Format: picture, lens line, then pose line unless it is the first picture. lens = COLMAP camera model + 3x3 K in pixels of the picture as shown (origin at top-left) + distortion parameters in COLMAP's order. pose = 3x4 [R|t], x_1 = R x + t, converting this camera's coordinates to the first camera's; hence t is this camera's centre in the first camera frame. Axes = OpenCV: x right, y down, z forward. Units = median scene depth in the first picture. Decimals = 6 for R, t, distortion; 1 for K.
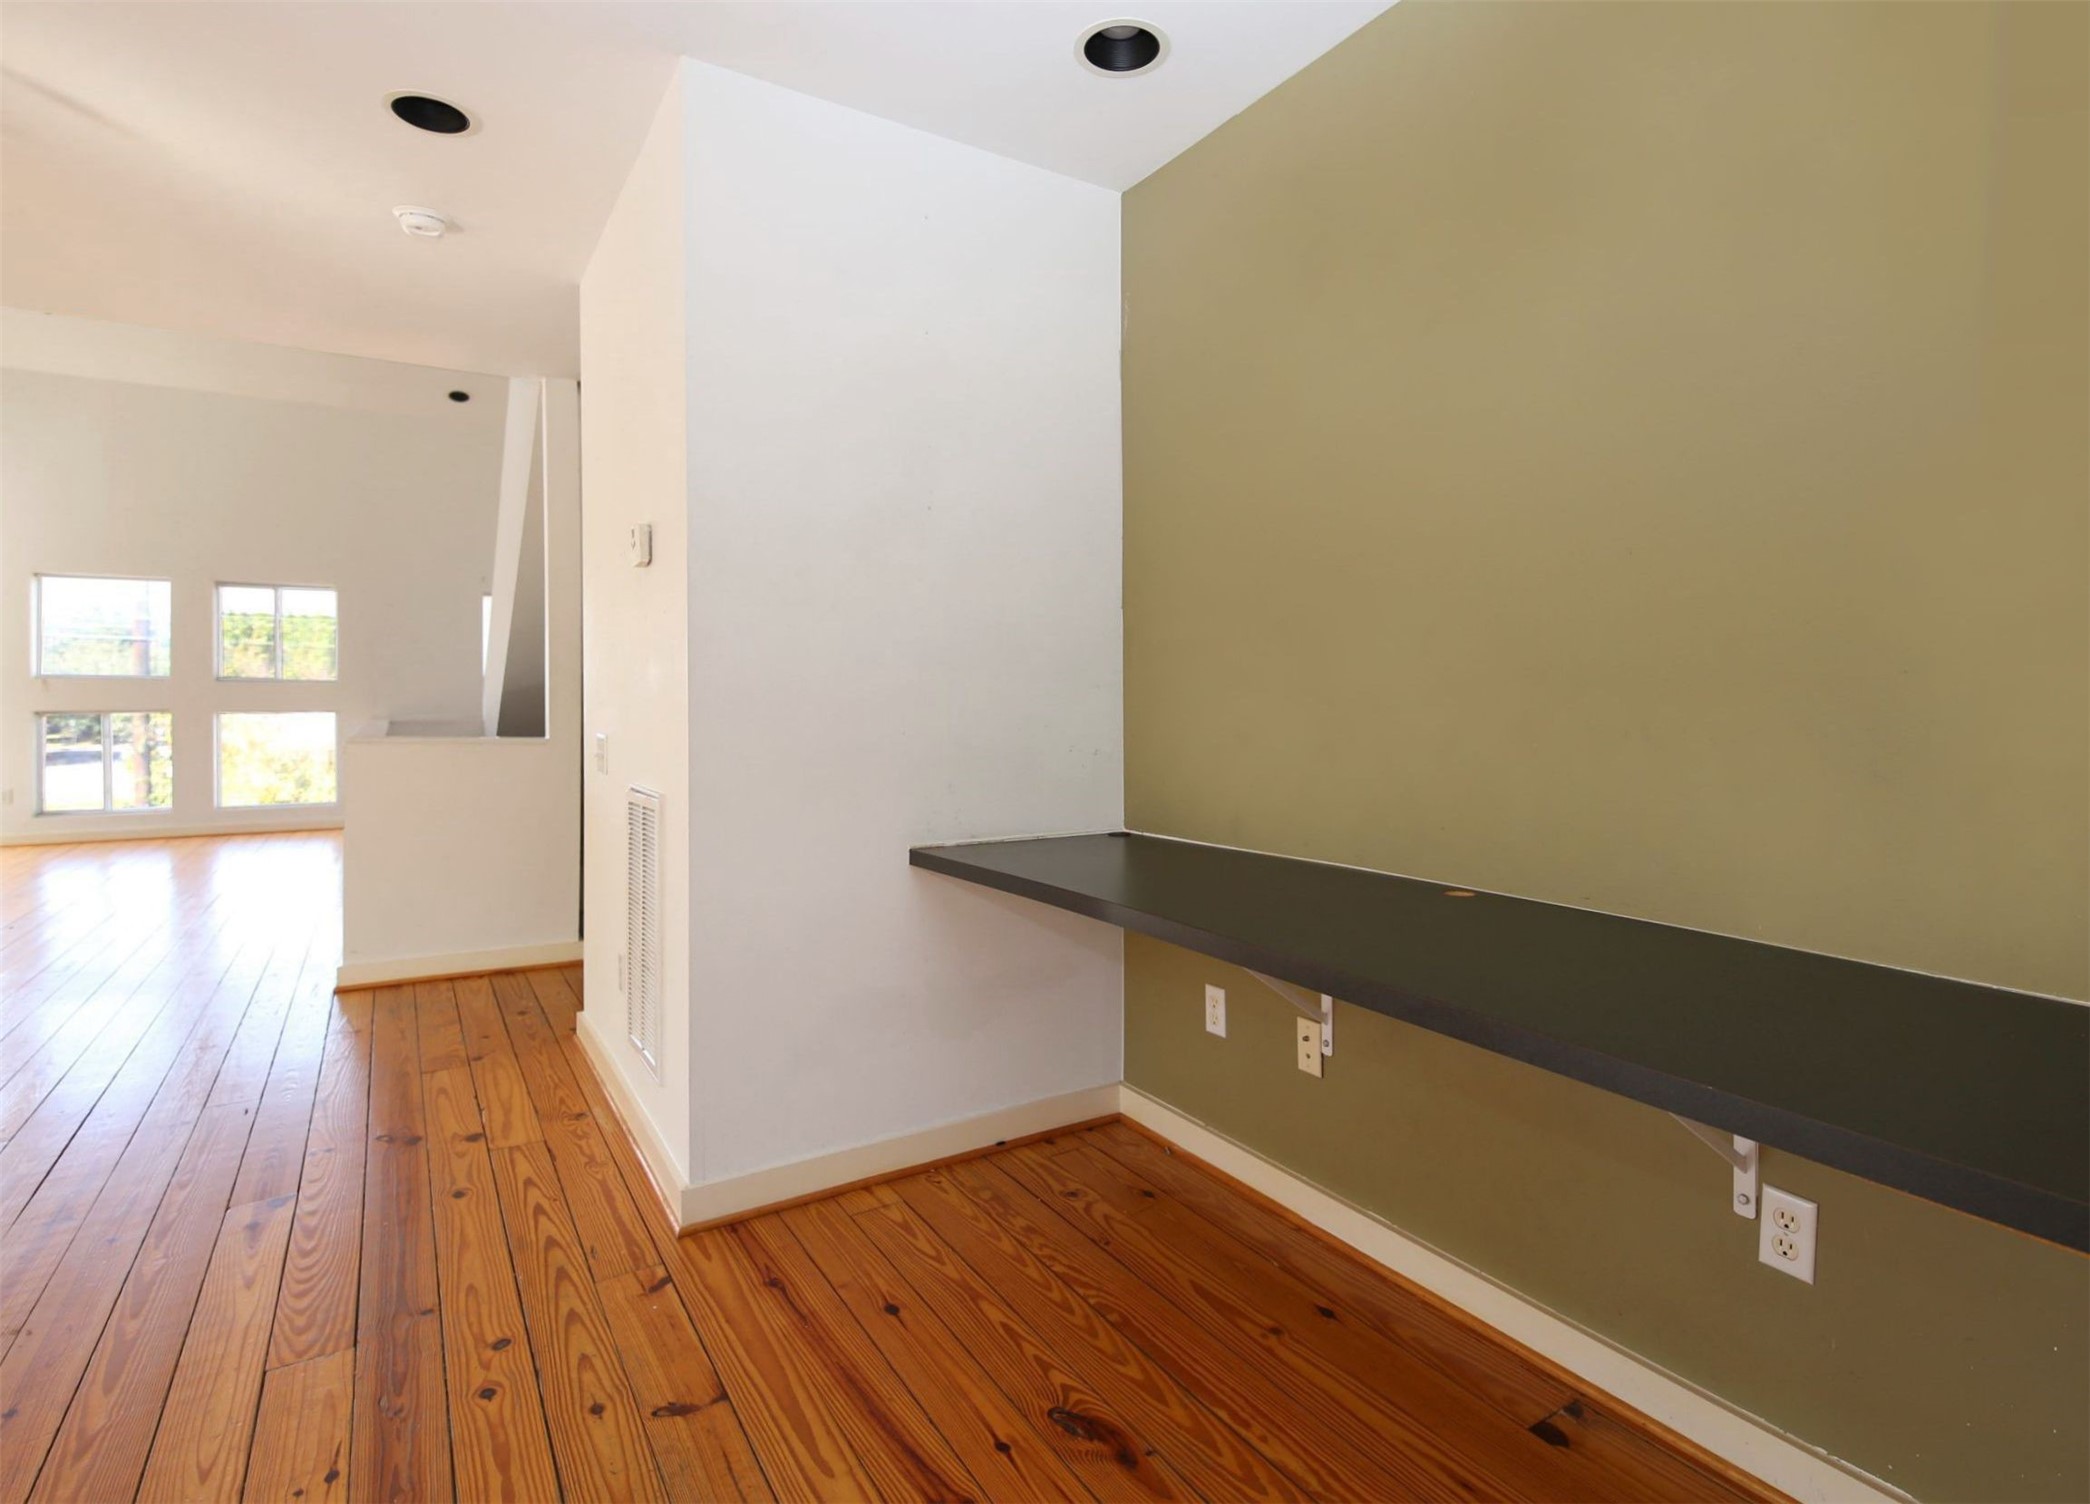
lens RADIAL K [[1097.3, 0, 1045.0], [0, 1097.3, 752.0], [0, 0, 1]] dist [0.001797, 0.000321]
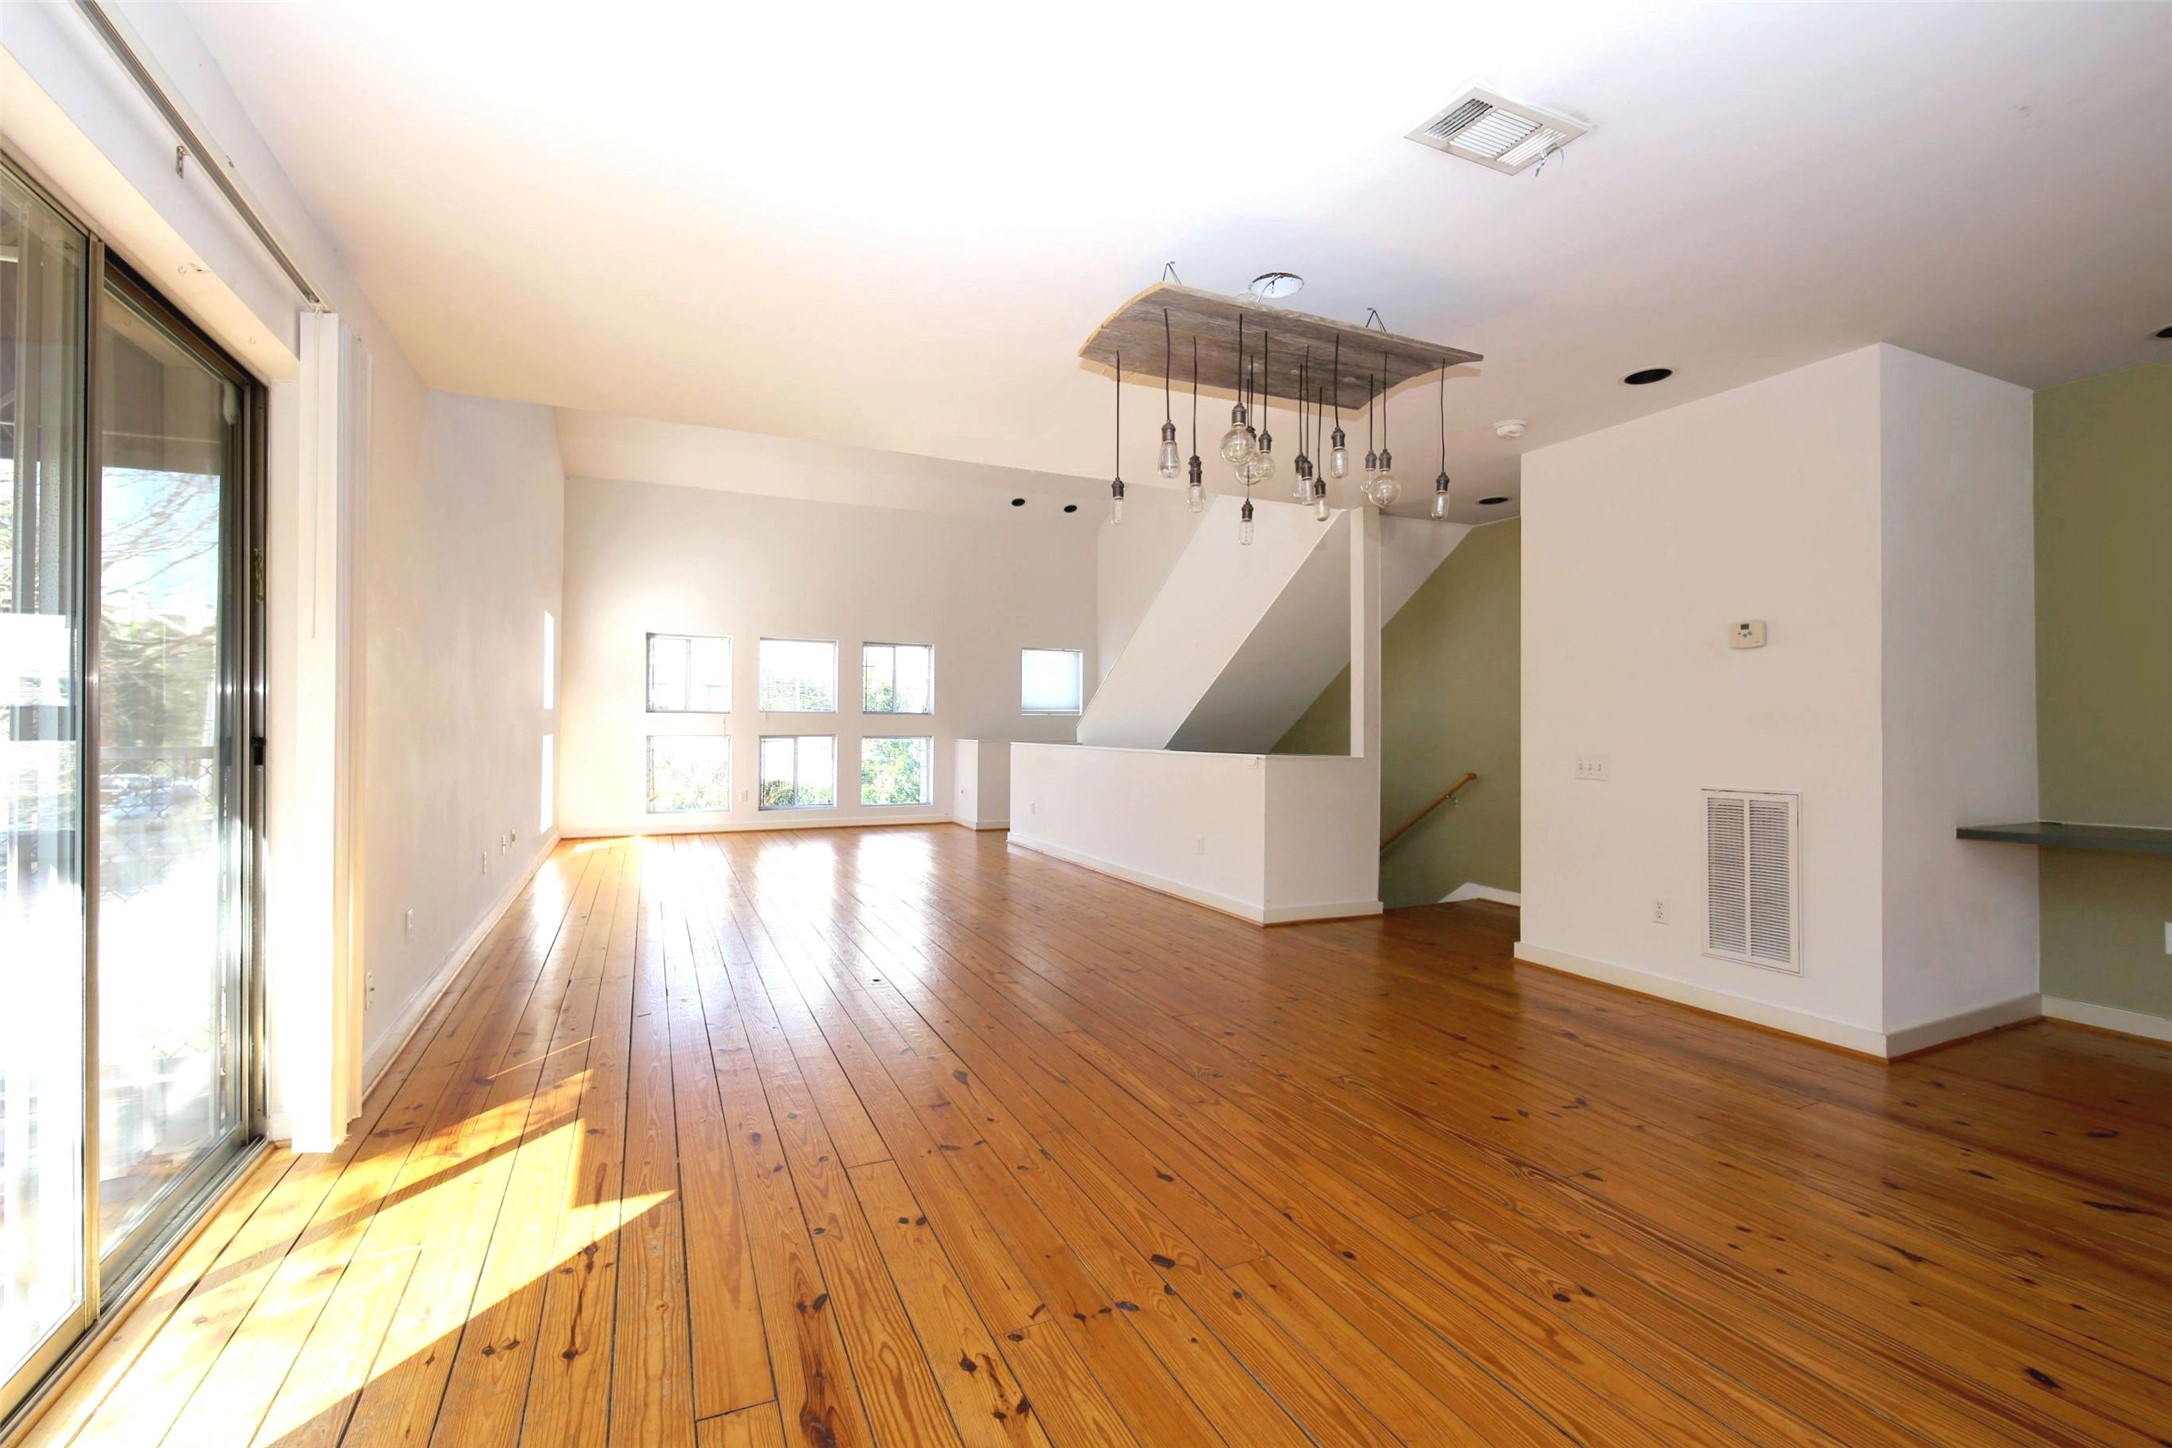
lens RADIAL K [[941.2, 0, 1086.0], [0, 941.2, 724.0], [0, 0, 1]] dist [0.001010, -0.008181]
pose [[0.992814, 0.015489, -0.118658, -0.736555], [-0.023104, 0.997742, -0.063072, 0.033244], [0.117413, 0.065360, 0.990930, -0.285769]]
